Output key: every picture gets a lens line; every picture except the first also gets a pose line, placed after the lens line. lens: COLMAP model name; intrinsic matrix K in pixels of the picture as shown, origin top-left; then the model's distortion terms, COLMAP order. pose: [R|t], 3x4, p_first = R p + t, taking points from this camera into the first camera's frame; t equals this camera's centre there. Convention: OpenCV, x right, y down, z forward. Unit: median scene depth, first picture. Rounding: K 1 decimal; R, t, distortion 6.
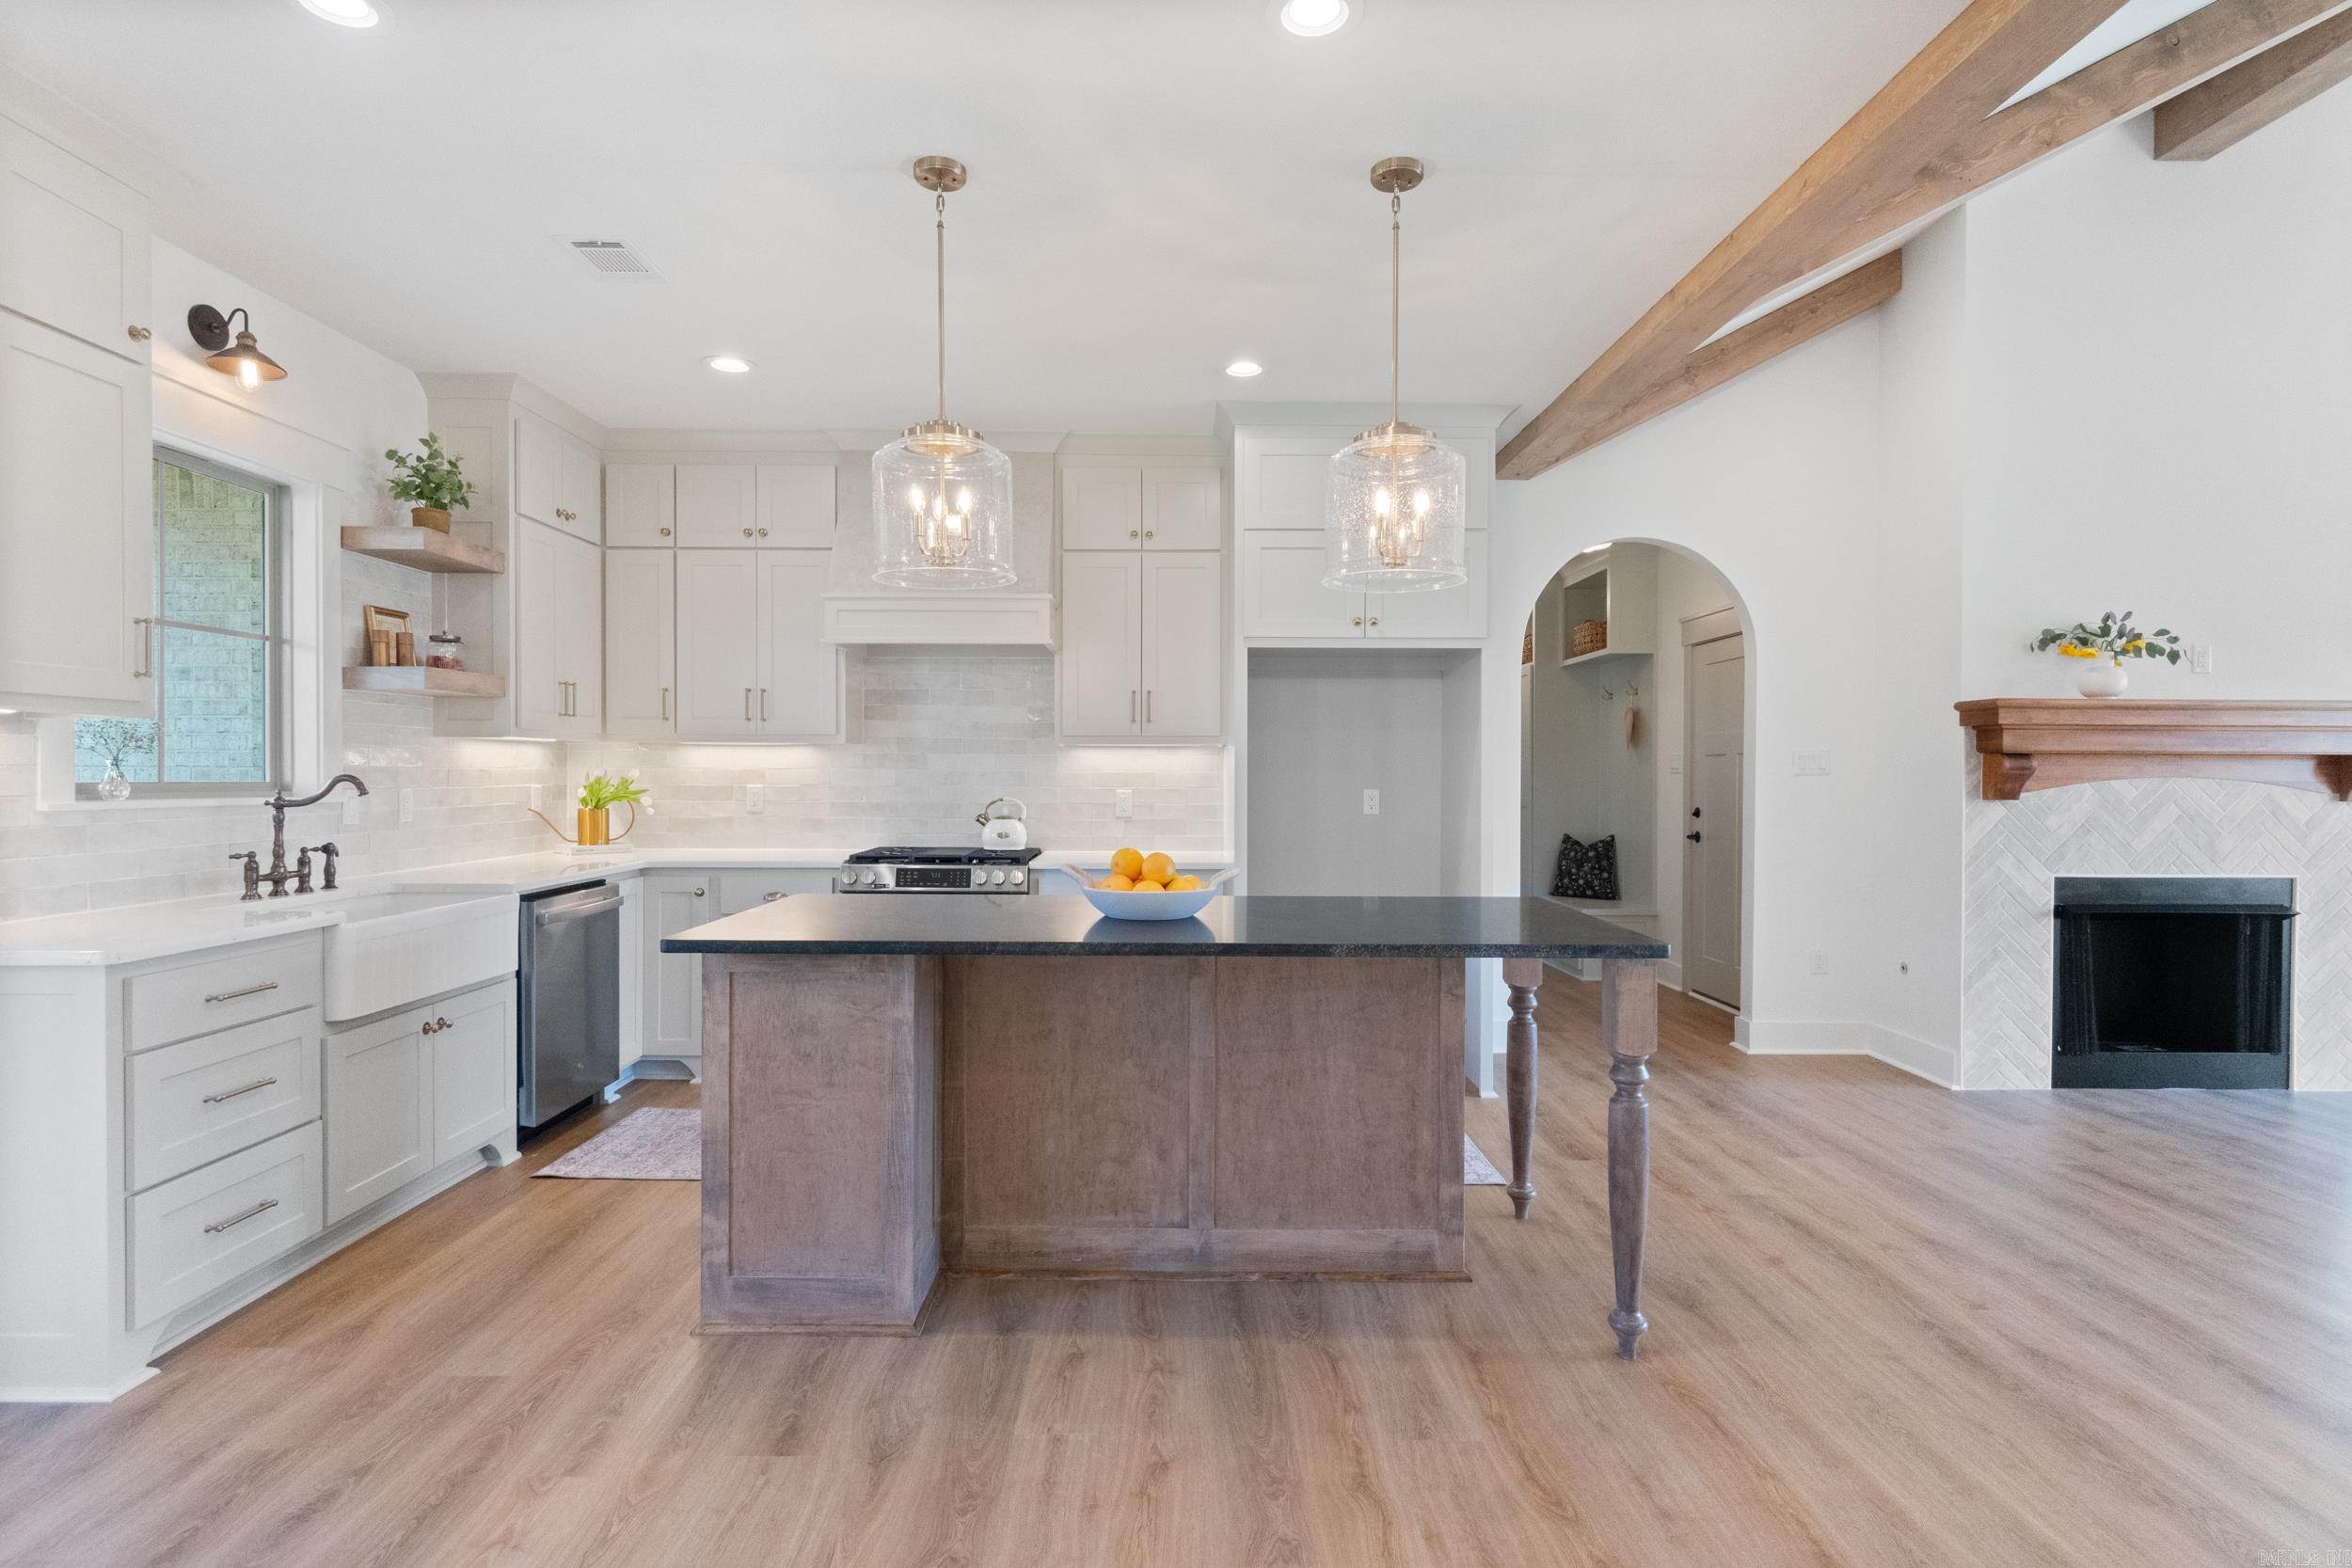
lens RADIAL K [[1167.0, 0, 1168.3], [0, 1167.0, 787.0], [0, 0, 1]] dist [0.004617, -0.000598]
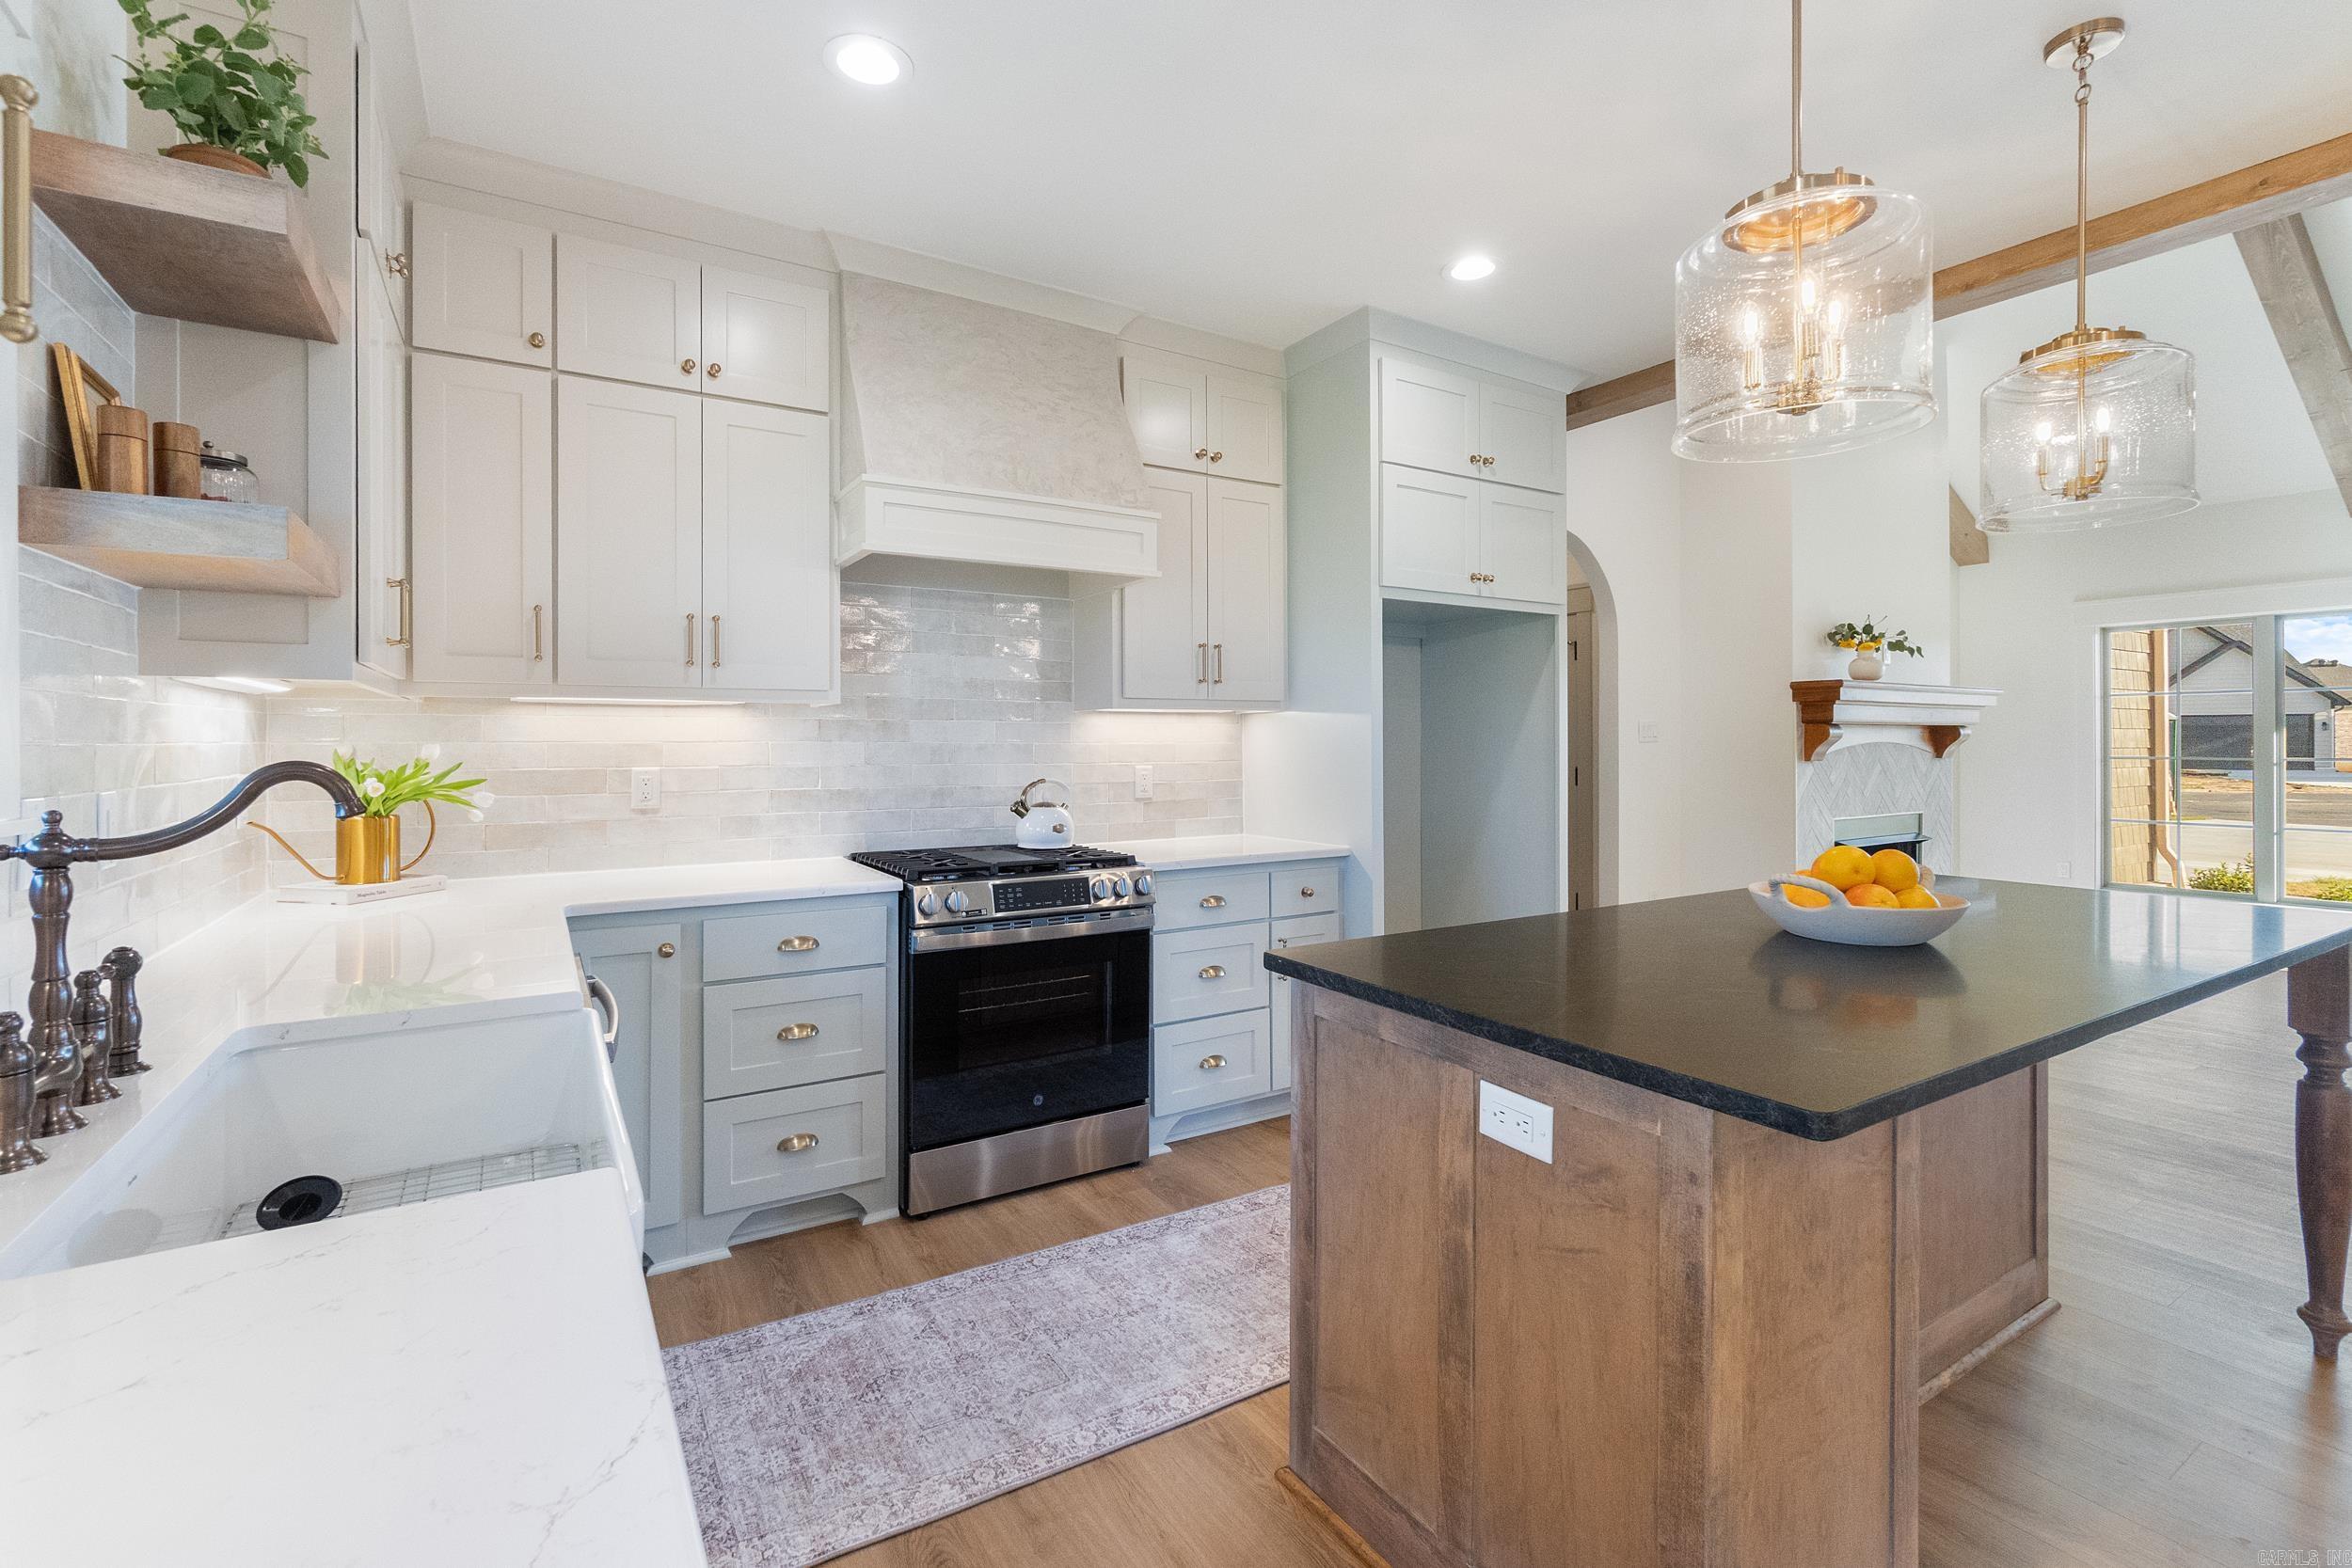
lens RADIAL K [[1035.4, 0, 1164.1], [0, 1035.4, 745.7], [0, 0, 1]] dist [-0.004762, 0.000252]
pose [[0.854751, -0.007843, 0.518979, -0.537071], [0.013274, 0.999889, -0.006752, -0.008310], [-0.518869, 0.012660, 0.854760, 0.490981]]
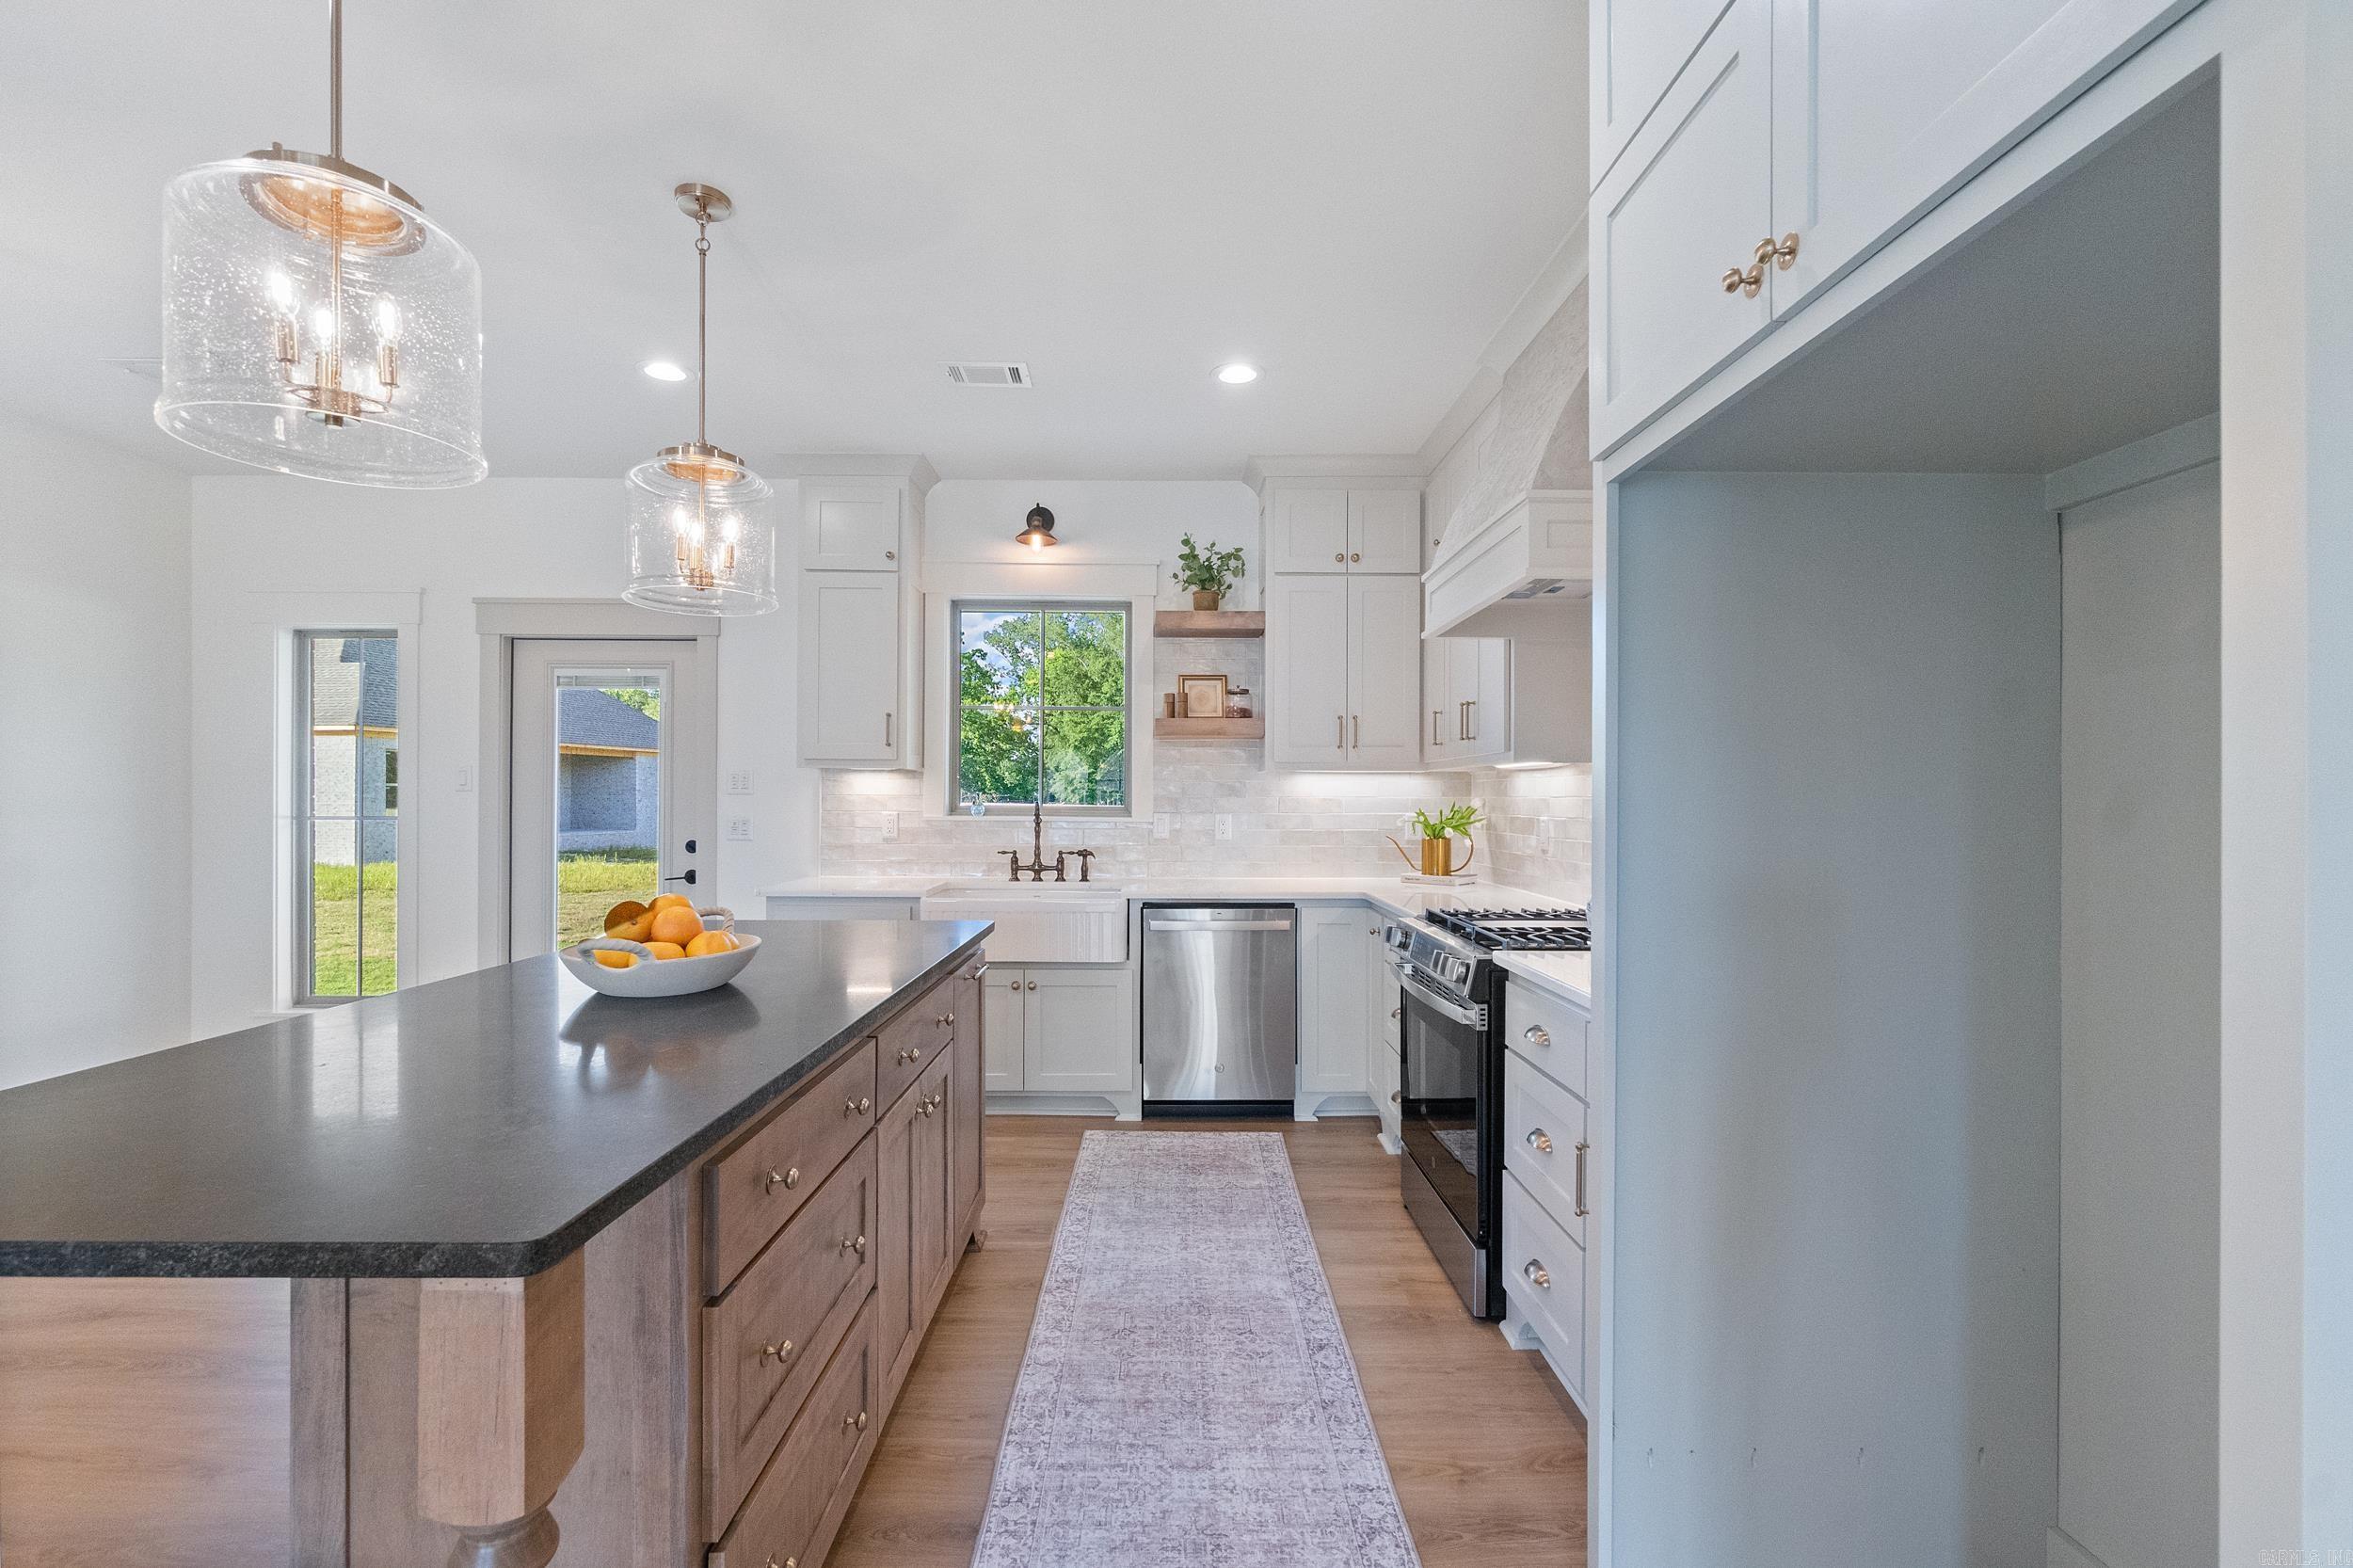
lens RADIAL K [[1022.3, 0, 1168.2], [0, 1022.3, 790.3], [0, 0, 1]] dist [-0.002409, 0.000102]
pose [[0.004387, -0.012306, -0.999915, 0.476450], [-0.017213, 0.999775, -0.012380, -0.009569], [0.999842, 0.017266, 0.004175, 0.974152]]
